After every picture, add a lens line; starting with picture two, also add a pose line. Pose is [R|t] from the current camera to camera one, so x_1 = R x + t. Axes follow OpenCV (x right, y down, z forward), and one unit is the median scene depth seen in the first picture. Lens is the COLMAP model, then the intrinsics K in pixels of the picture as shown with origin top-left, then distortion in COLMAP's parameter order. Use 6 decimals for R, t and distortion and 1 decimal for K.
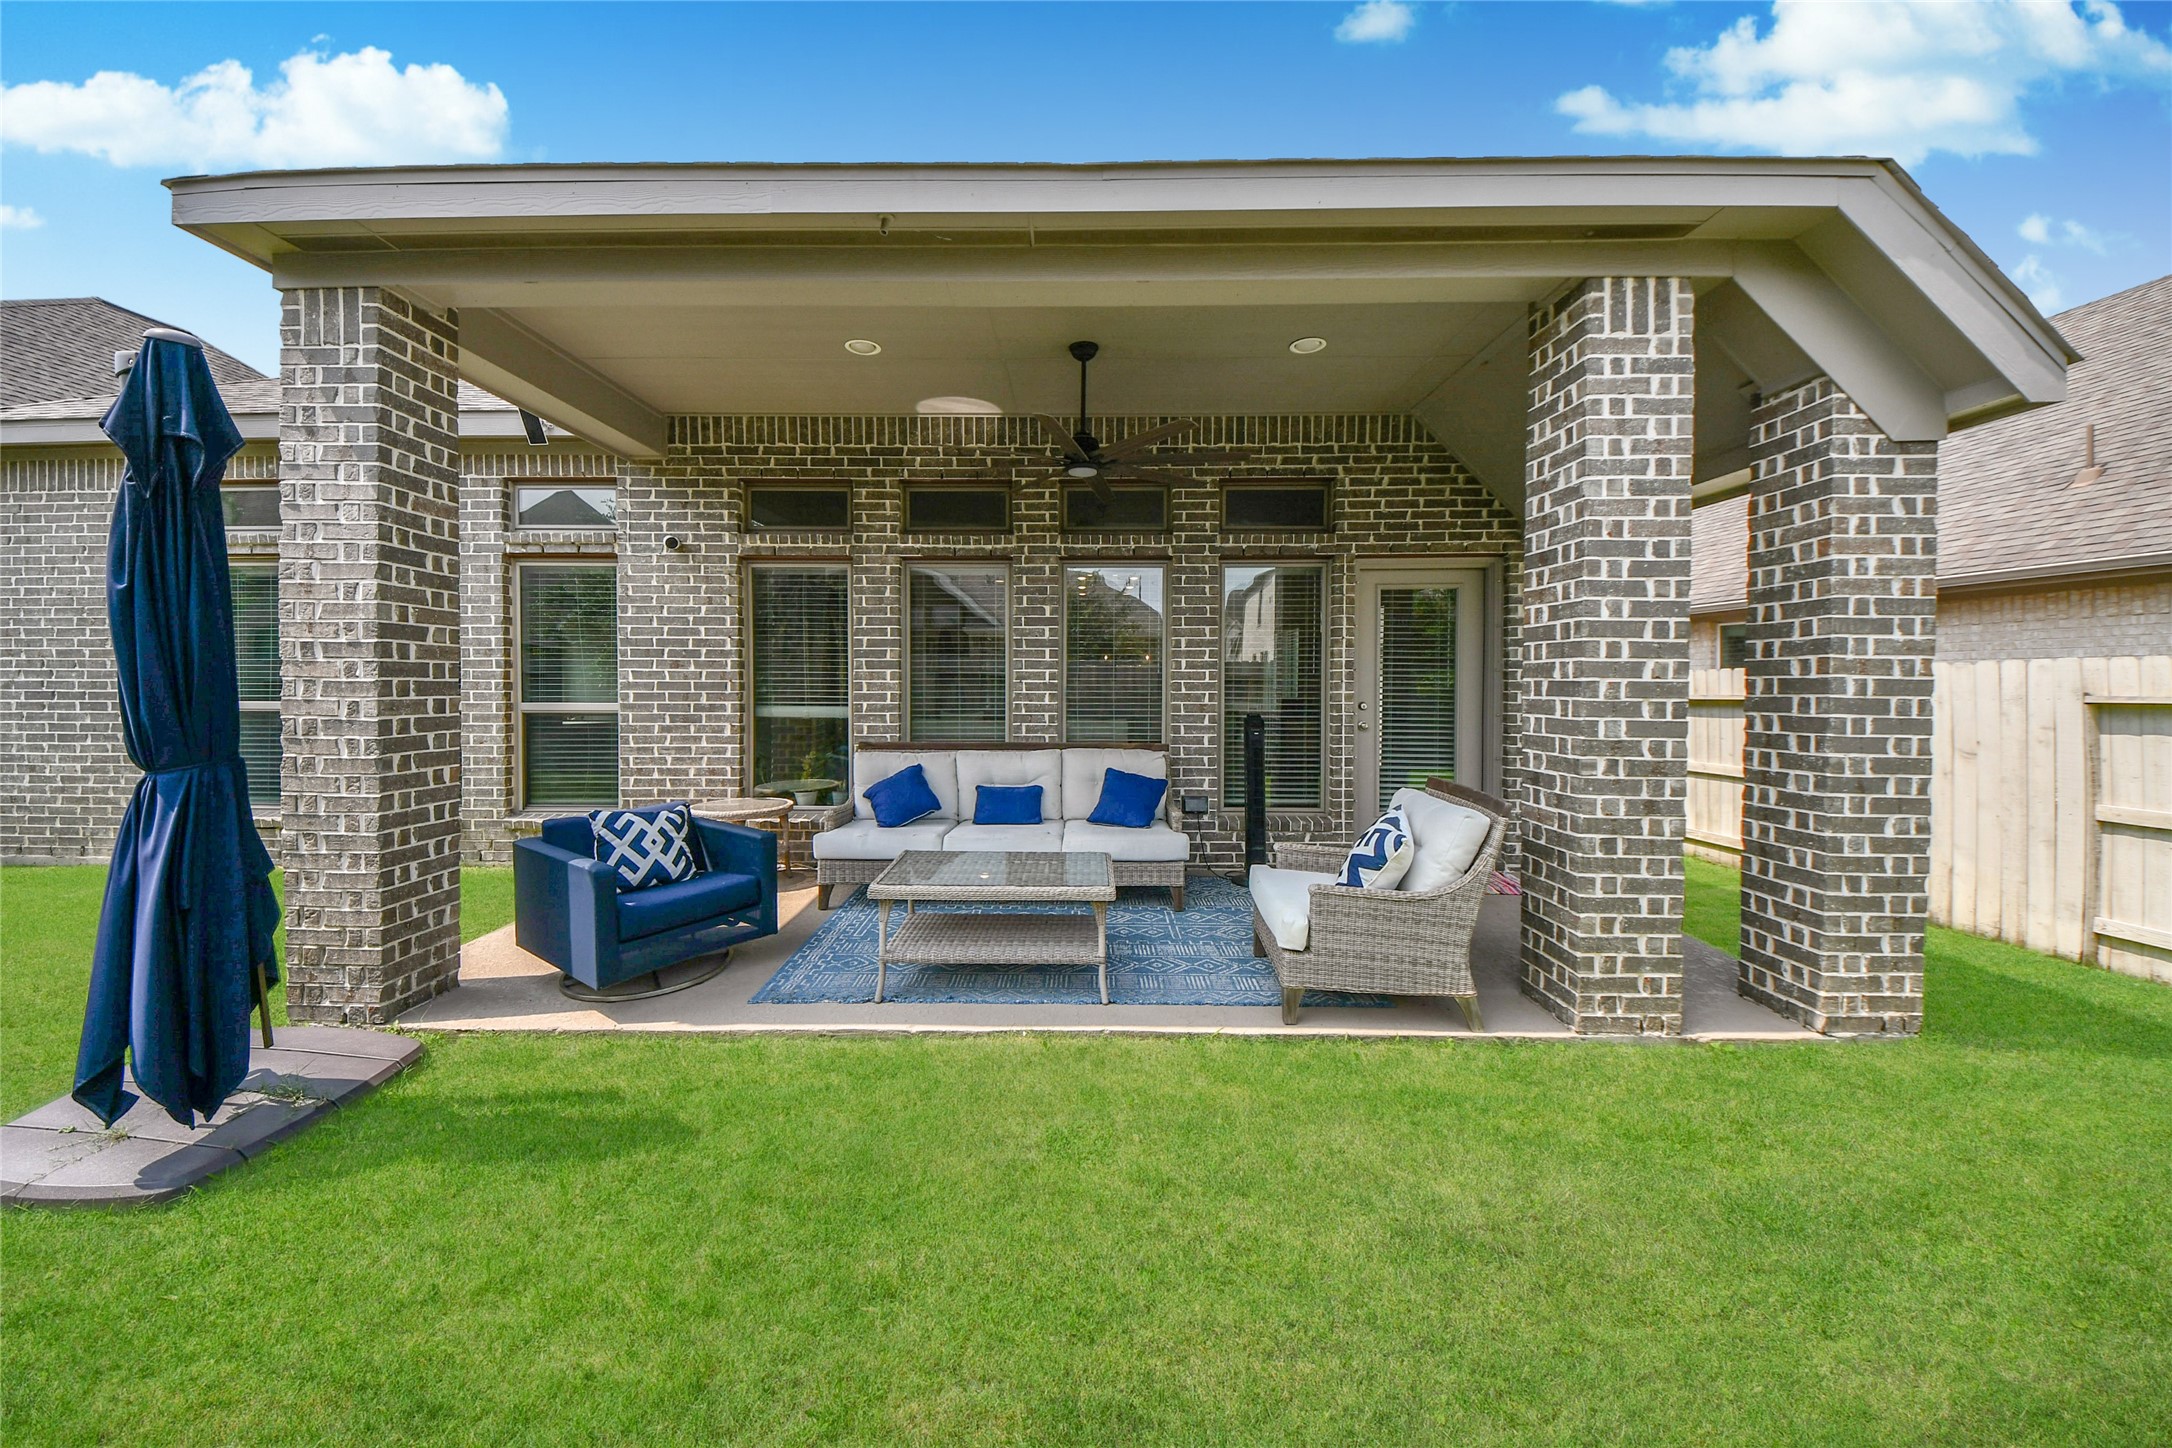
lens RADIAL K [[787.1, 0, 1084.7], [0, 787.1, 691.5], [0, 0, 1]] dist [0.031063, -0.024419]
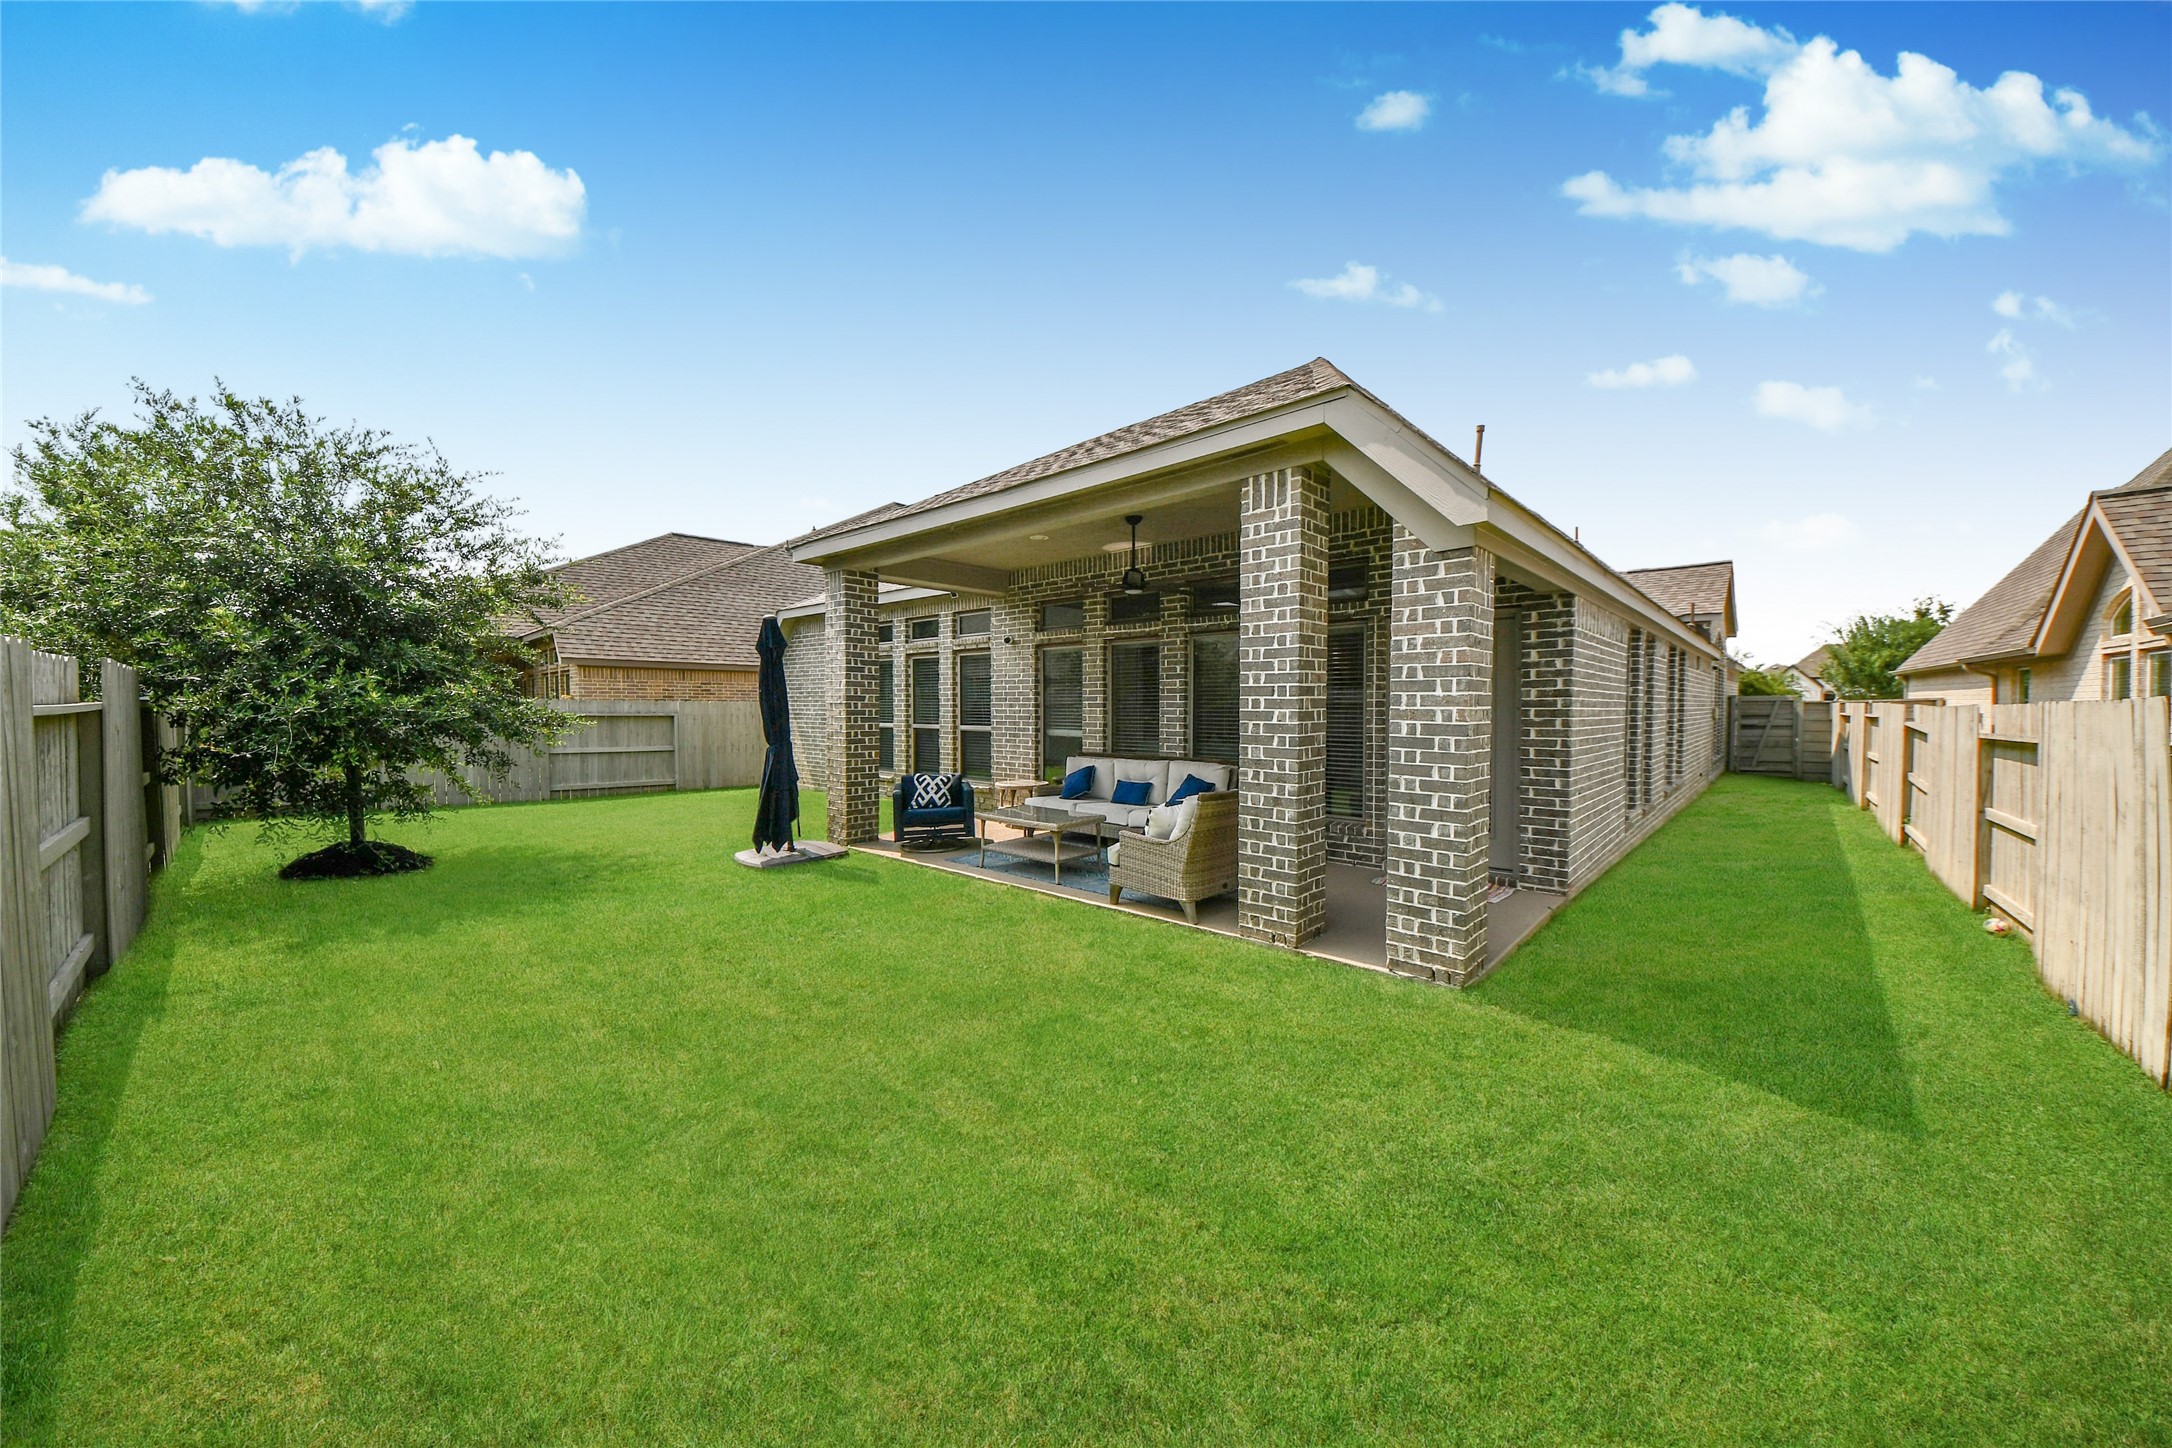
lens RADIAL K [[778.9, 0, 1071.2], [0, 778.9, 718.5], [0, 0, 1]] dist [0.045827, -0.000145]
pose [[0.740770, 0.008344, -0.671707, 1.466680], [-0.005600, 0.999965, 0.006245, -0.029763], [0.671736, -0.000865, 0.740790, -0.449044]]
